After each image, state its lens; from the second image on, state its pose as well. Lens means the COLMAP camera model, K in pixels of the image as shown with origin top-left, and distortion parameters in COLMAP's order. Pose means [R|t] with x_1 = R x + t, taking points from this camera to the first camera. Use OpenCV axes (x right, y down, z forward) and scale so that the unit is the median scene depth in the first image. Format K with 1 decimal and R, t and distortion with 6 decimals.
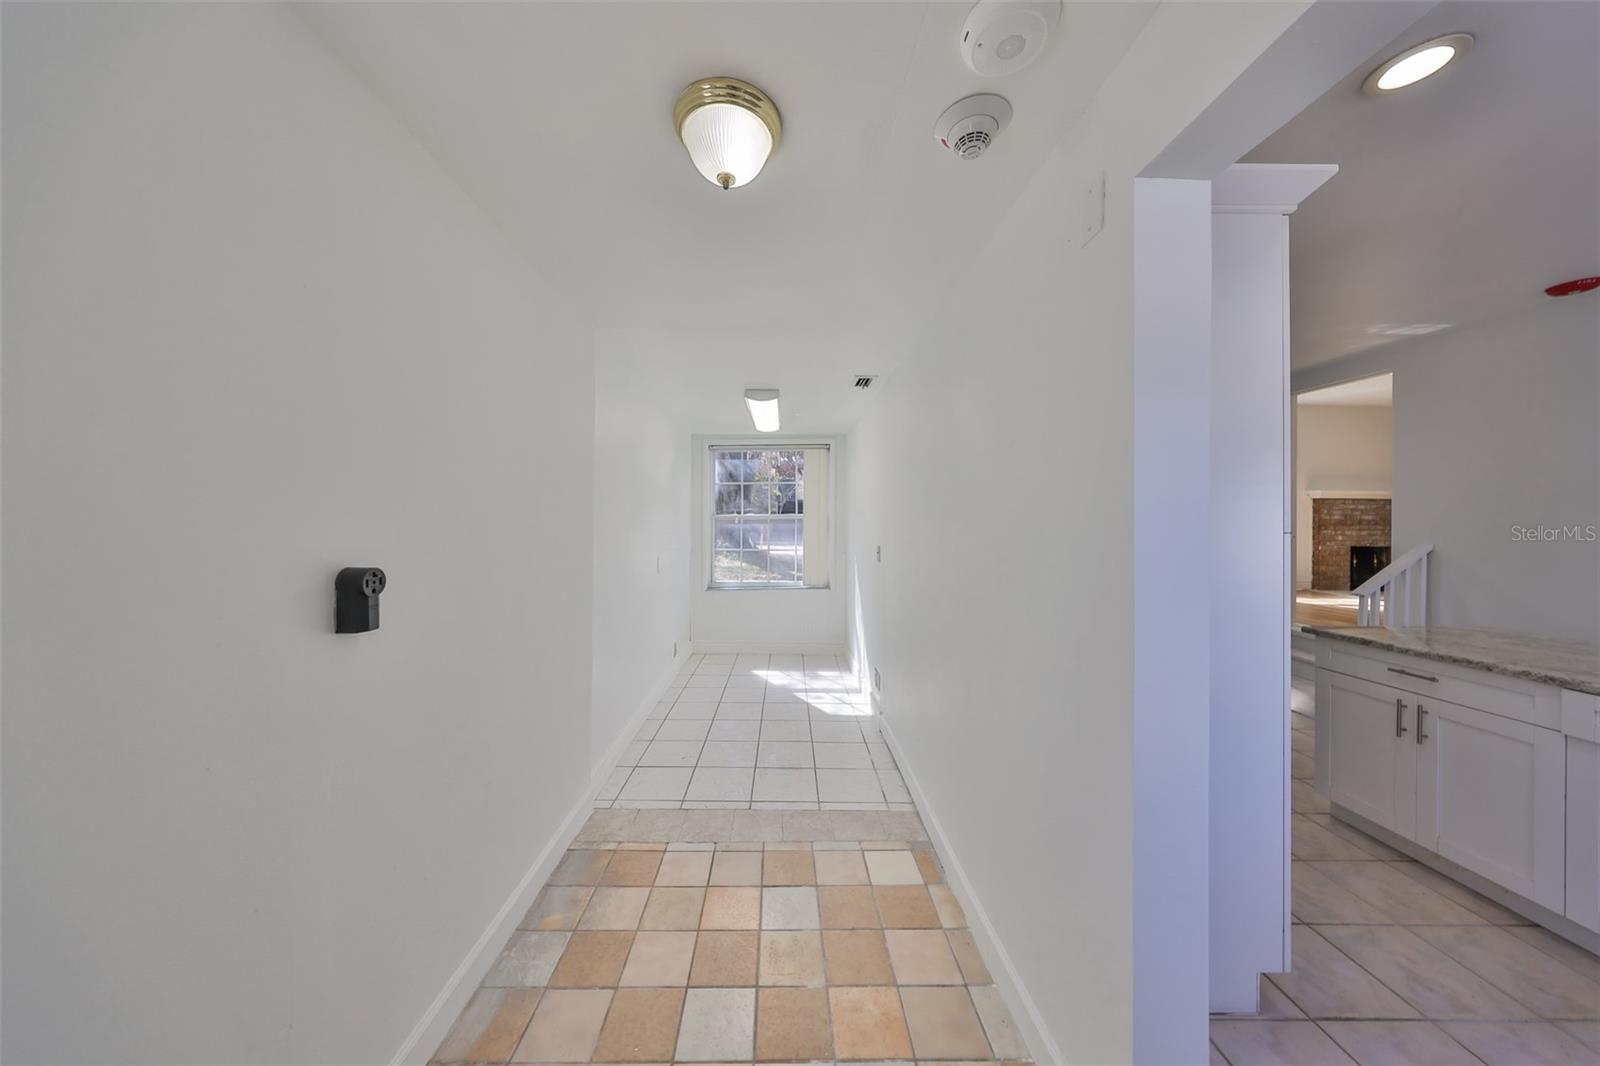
lens RADIAL K [[508.9, 0, 807.6], [0, 508.9, 524.1], [0, 0, 1]] dist [0.000774, 0.001230]
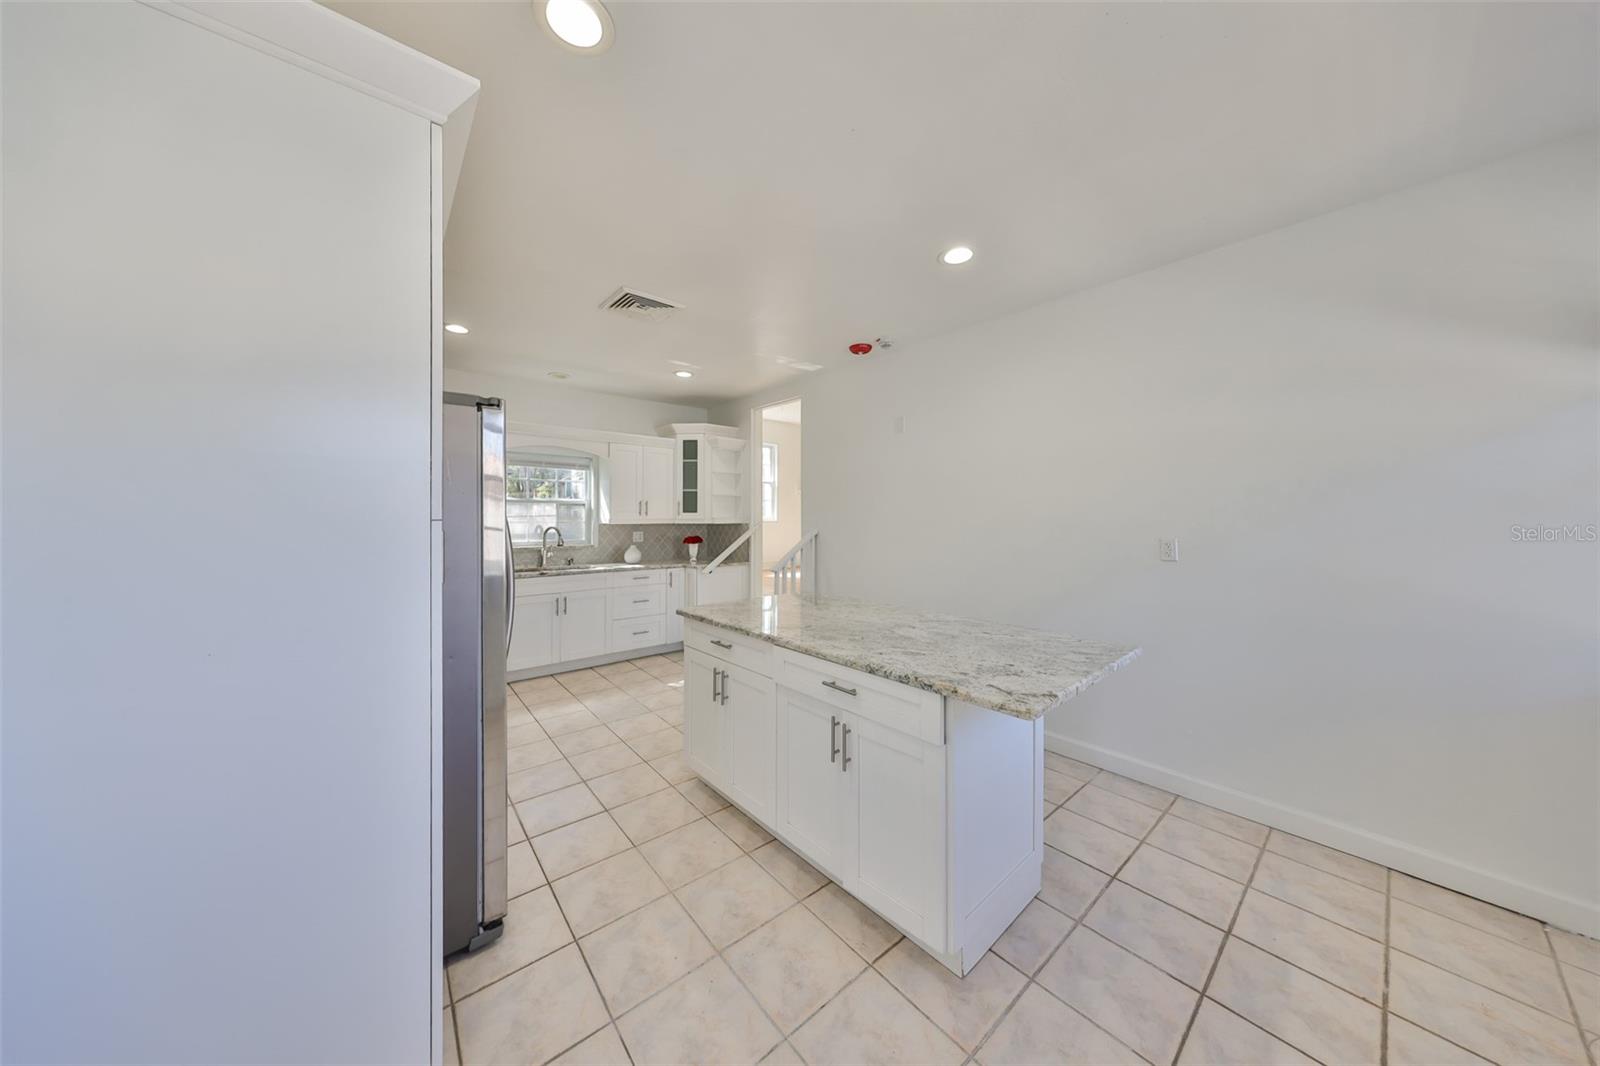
lens RADIAL K [[498.9, 0, 793.1], [0, 498.9, 513.8], [0, 0, 1]] dist [0.006545, 0.000044]
pose [[0.784313, -0.005187, 0.620343, 0.538776], [0.010989, 0.999924, -0.005533, 0.011423], [-0.620268, 0.011157, 0.784311, 0.023332]]
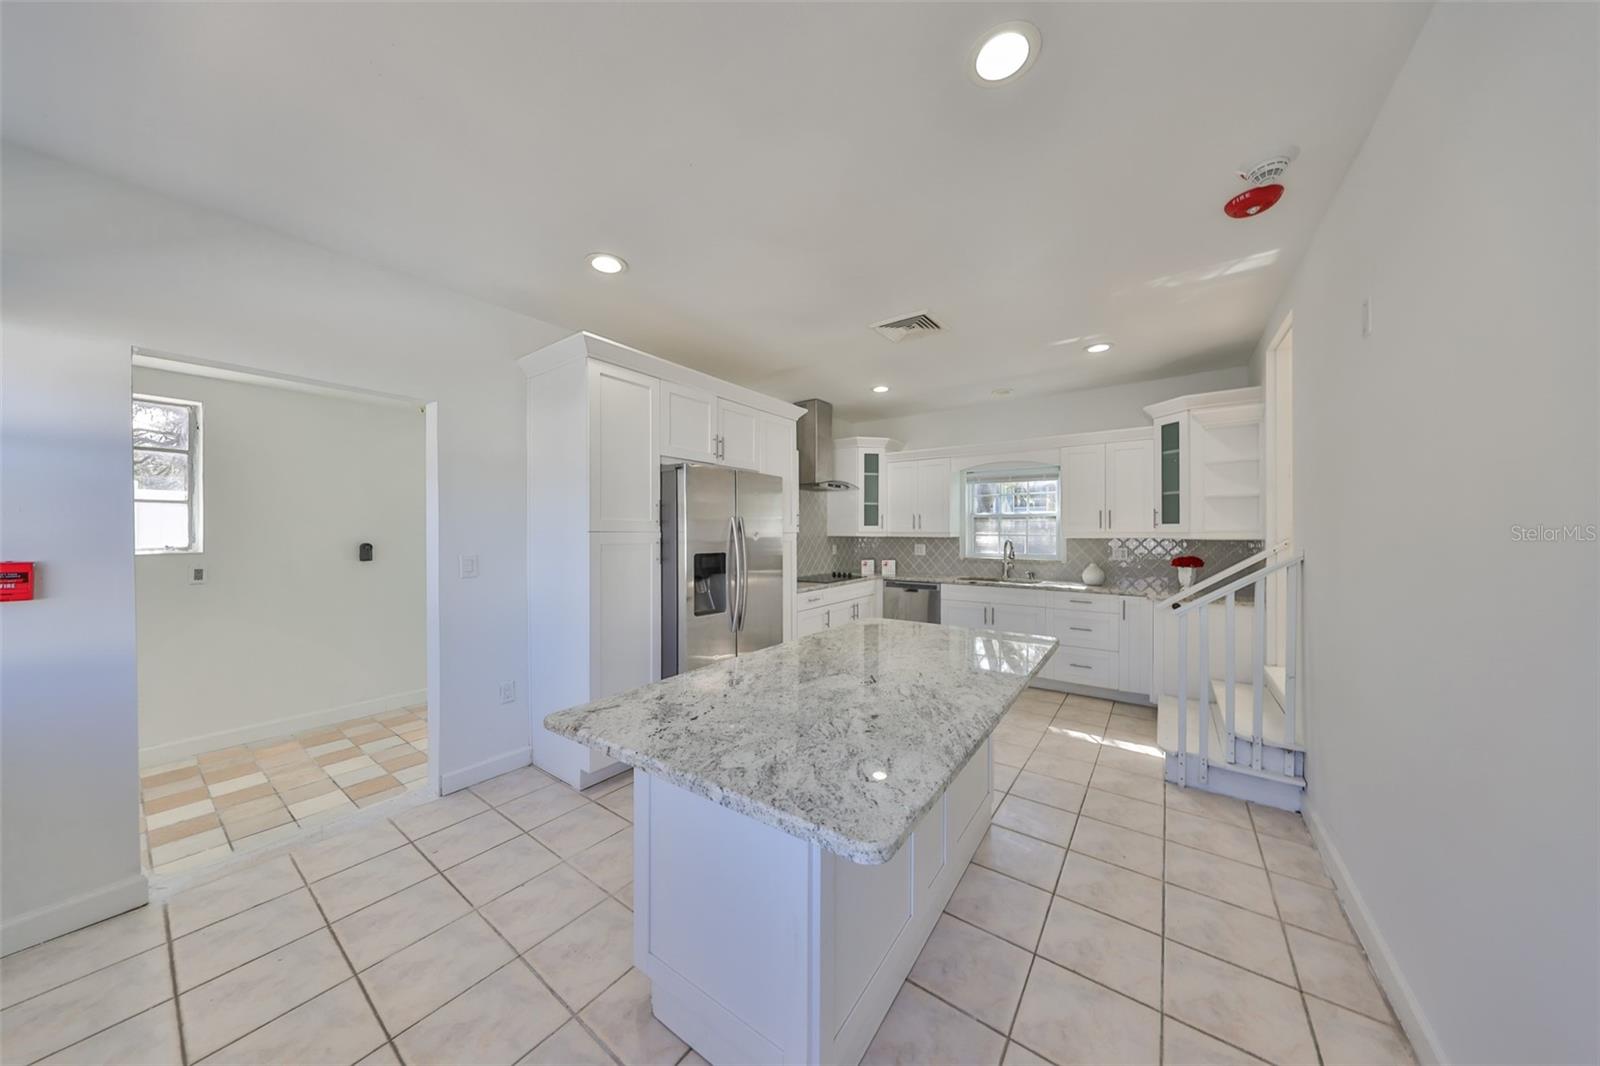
lens RADIAL K [[503.8, 0, 795.1], [0, 503.8, 532.2], [0, 0, 1]] dist [0.000241, -0.000082]
pose [[0.788057, -0.010231, -0.615518, 1.602767], [0.005128, 0.999936, -0.010055, 0.026704], [0.615581, 0.004768, 0.788059, 0.021675]]
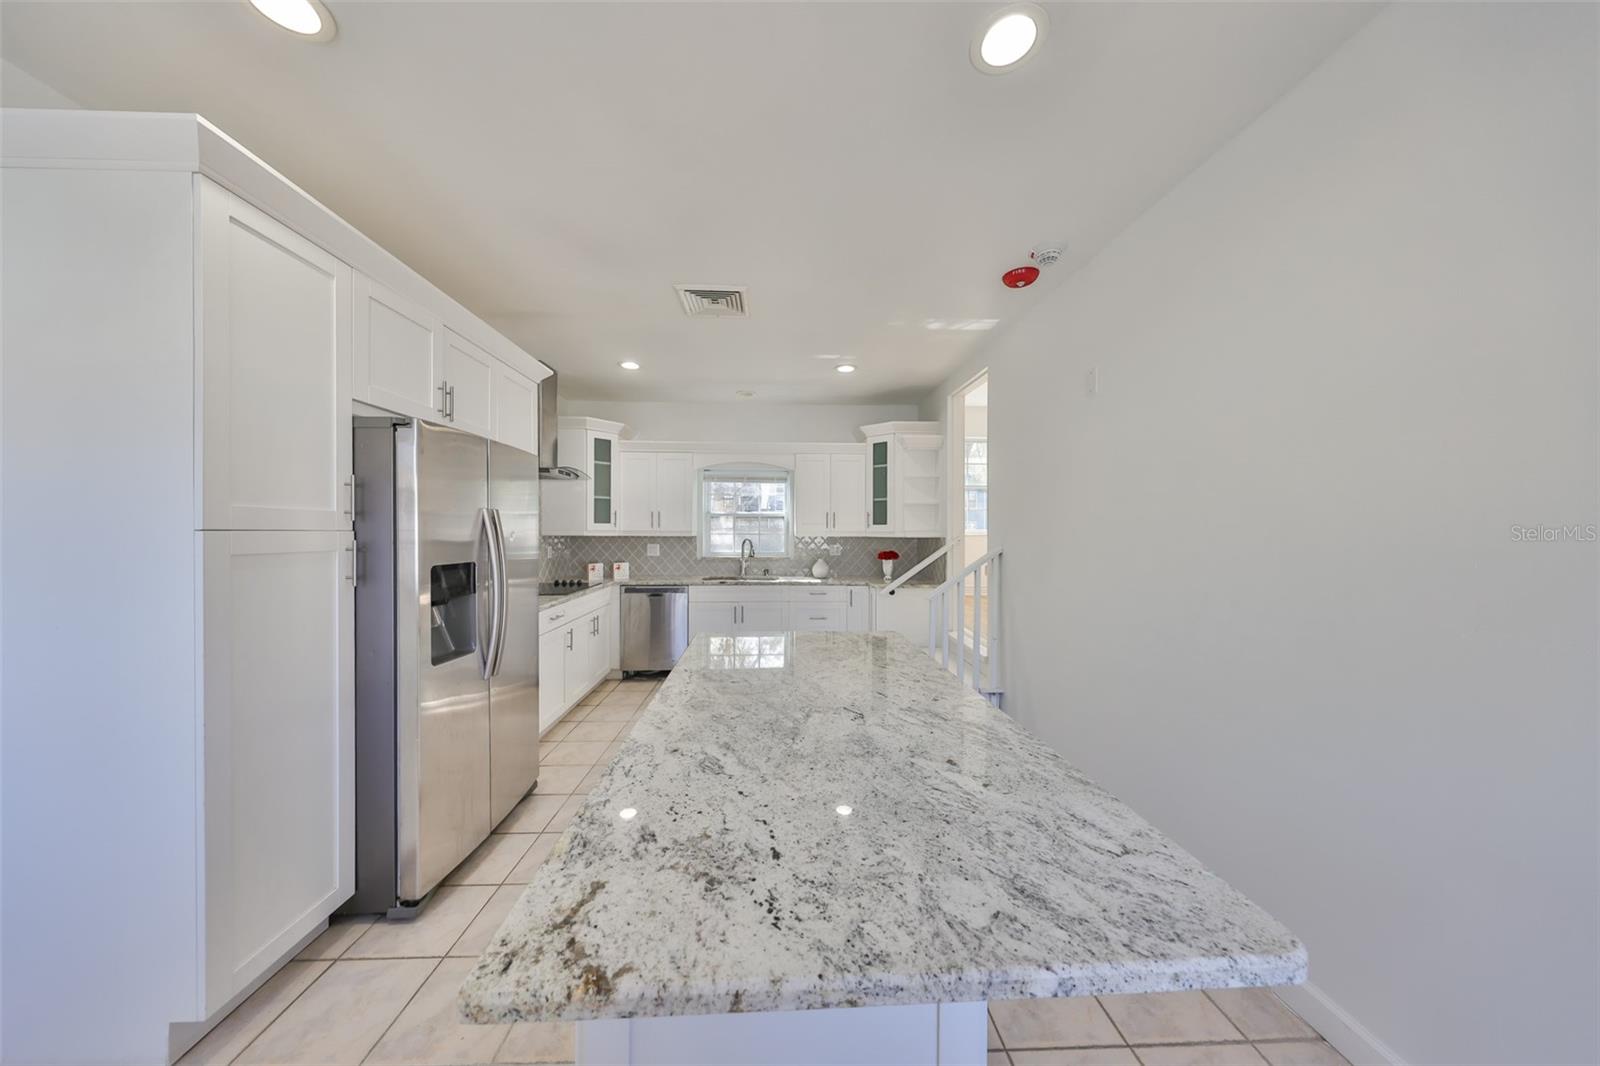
lens RADIAL K [[503.8, 0, 795.1], [0, 503.8, 532.2], [0, 0, 1]] dist [0.000241, -0.000082]
pose [[0.999879, -0.007325, 0.013748, 1.194482], [0.007349, 0.999971, -0.001765, 0.020012], [-0.013735, 0.001866, 0.999904, 0.065478]]
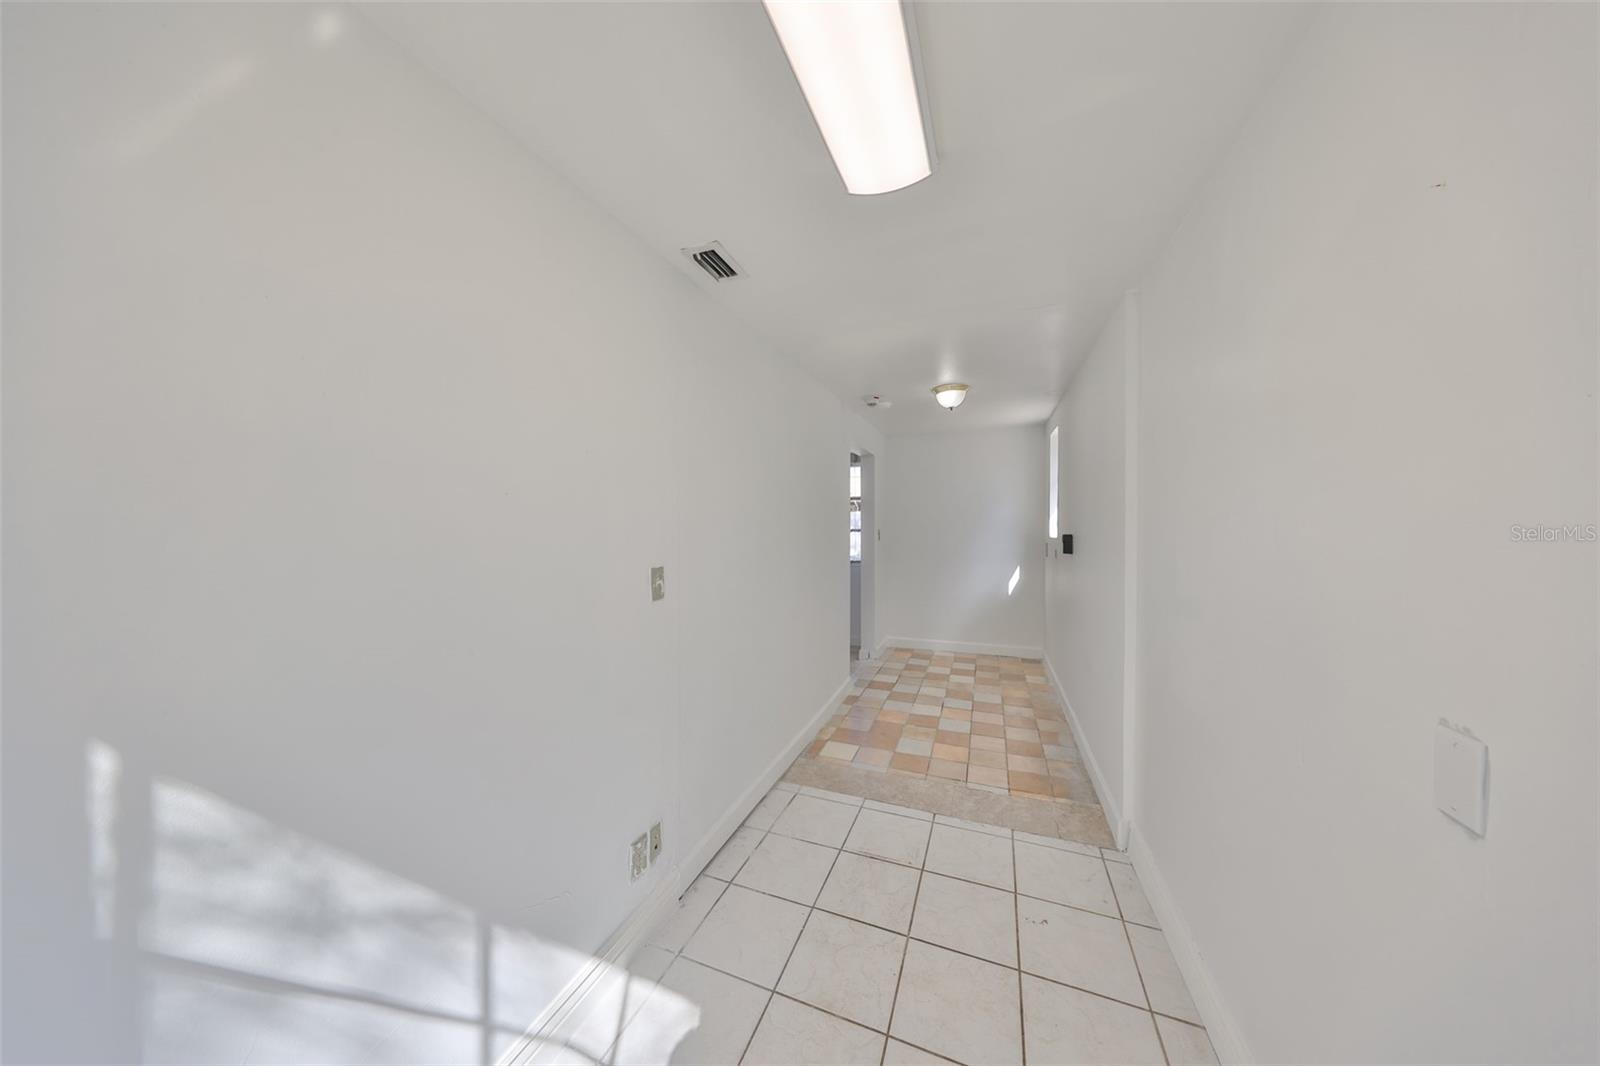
lens RADIAL K [[503.8, 0, 795.1], [0, 503.8, 532.2], [0, 0, 1]] dist [0.000241, -0.000082]
pose [[-0.913147, -0.011072, 0.407481, -0.264007], [-0.000567, 0.999665, 0.025892, -0.004148], [-0.407631, 0.023412, -0.912847, 2.037034]]
